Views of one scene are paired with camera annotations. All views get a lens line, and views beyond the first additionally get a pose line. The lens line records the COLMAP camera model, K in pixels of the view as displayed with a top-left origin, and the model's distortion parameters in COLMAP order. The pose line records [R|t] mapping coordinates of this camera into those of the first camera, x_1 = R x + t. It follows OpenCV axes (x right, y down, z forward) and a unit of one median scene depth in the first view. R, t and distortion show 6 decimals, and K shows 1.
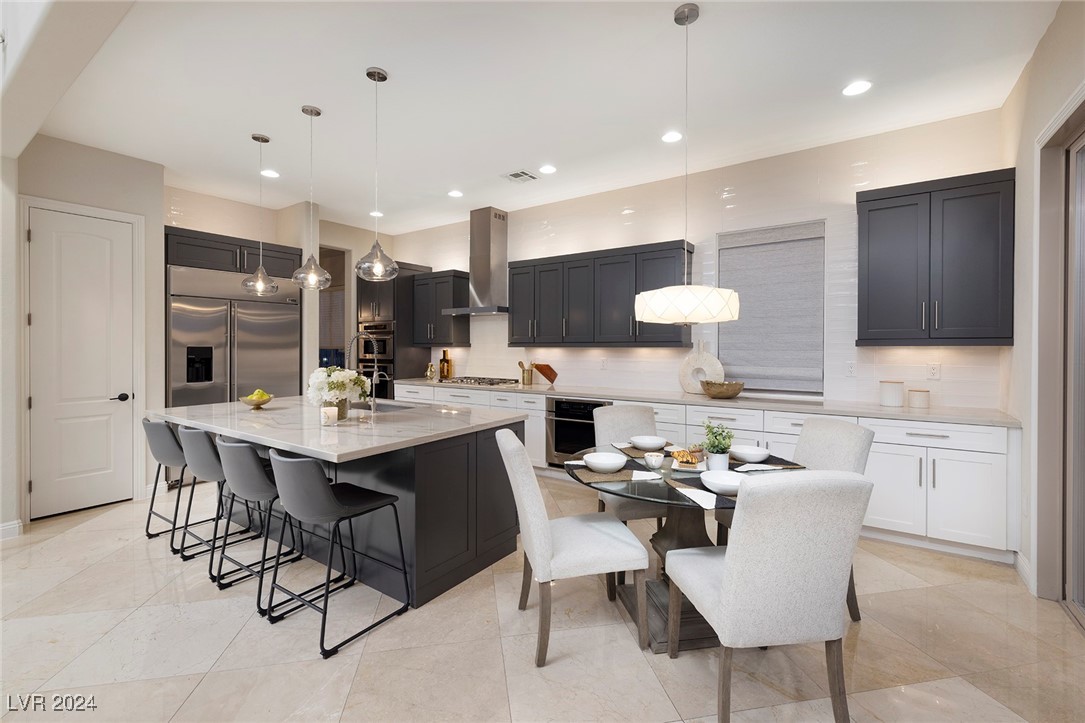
lens RADIAL K [[475.6, 0, 538.4], [0, 475.6, 352.8], [0, 0, 1]] dist [-0.002092, -0.000032]
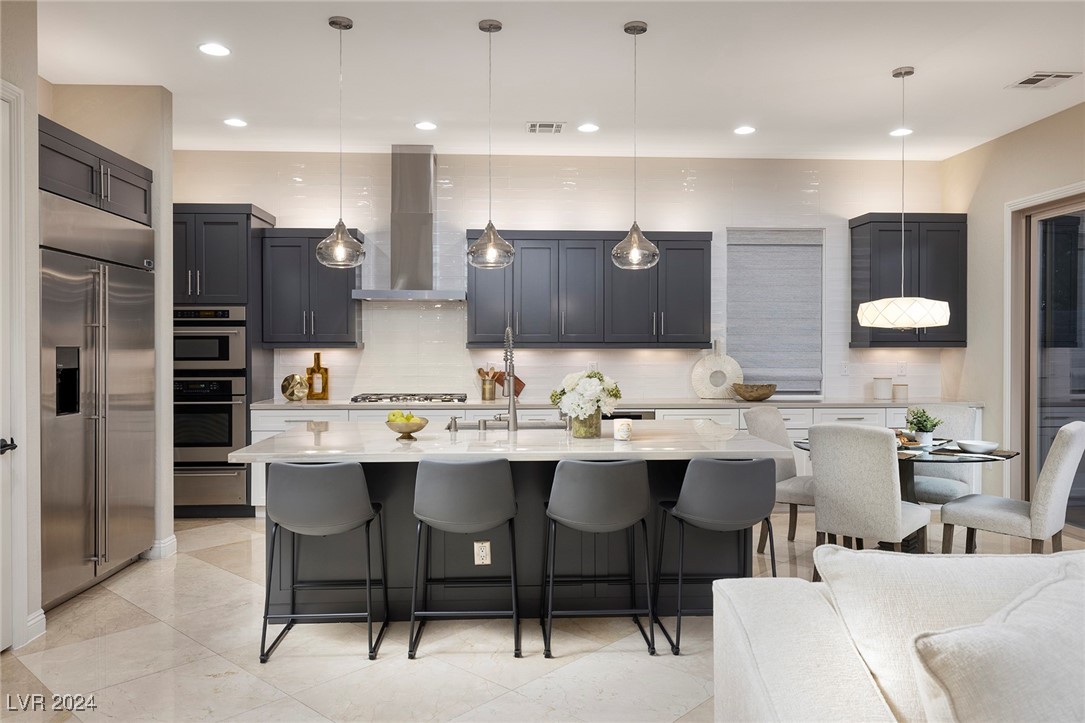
lens RADIAL K [[793.5, 0, 542.5], [0, 793.5, 361.5], [0, 0, 1]] dist [-0.000447, -0.000097]
pose [[0.786181, -0.010494, 0.617907, -0.891303], [0.007588, 0.999944, 0.007328, -0.000414], [-0.617950, -0.001072, 0.786217, -0.008898]]
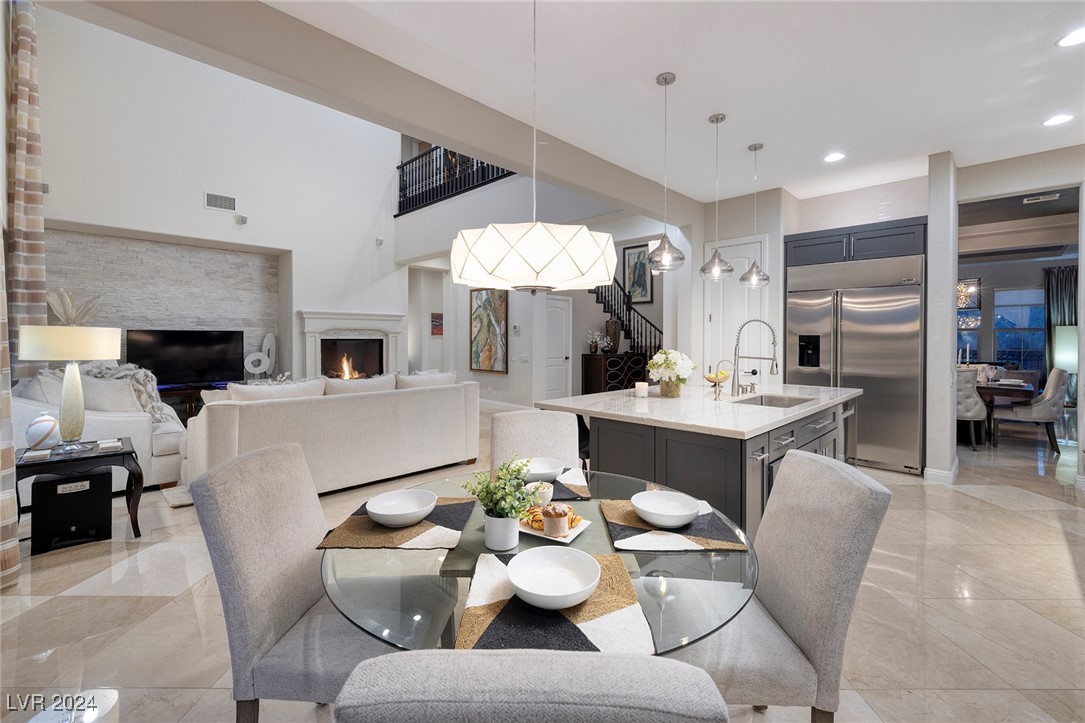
lens RADIAL K [[448.8, 0, 529.7], [0, 448.8, 342.7], [0, 0, 1]] dist [0.001564, 0.000129]
pose [[-0.189672, 0.014468, -0.981741, 0.447662], [-0.021594, 0.999588, 0.018903, -0.002031], [0.981610, 0.024785, -0.189281, 0.561809]]
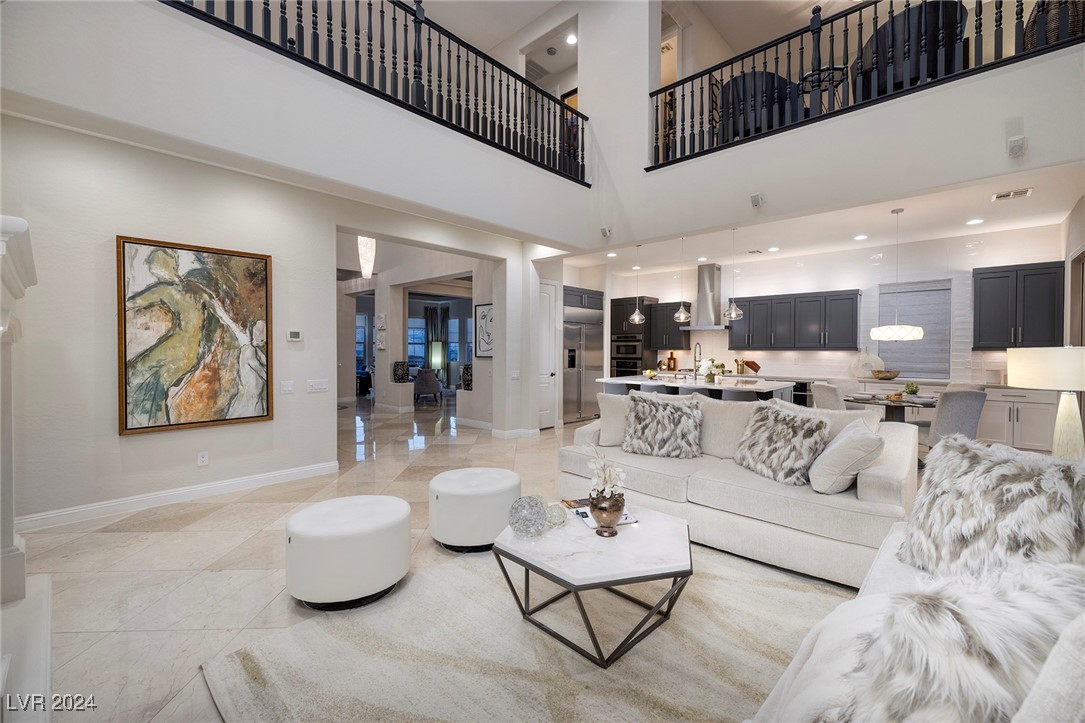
lens RADIAL K [[456.2, 0, 537.7], [0, 456.2, 353.3], [0, 0, 1]] dist [-0.002554, -0.000098]
pose [[0.989573, 0.007427, -0.143840, -0.611791], [-0.008428, 0.999944, -0.006353, 0.017356], [0.143784, 0.007499, 0.989581, -0.812930]]
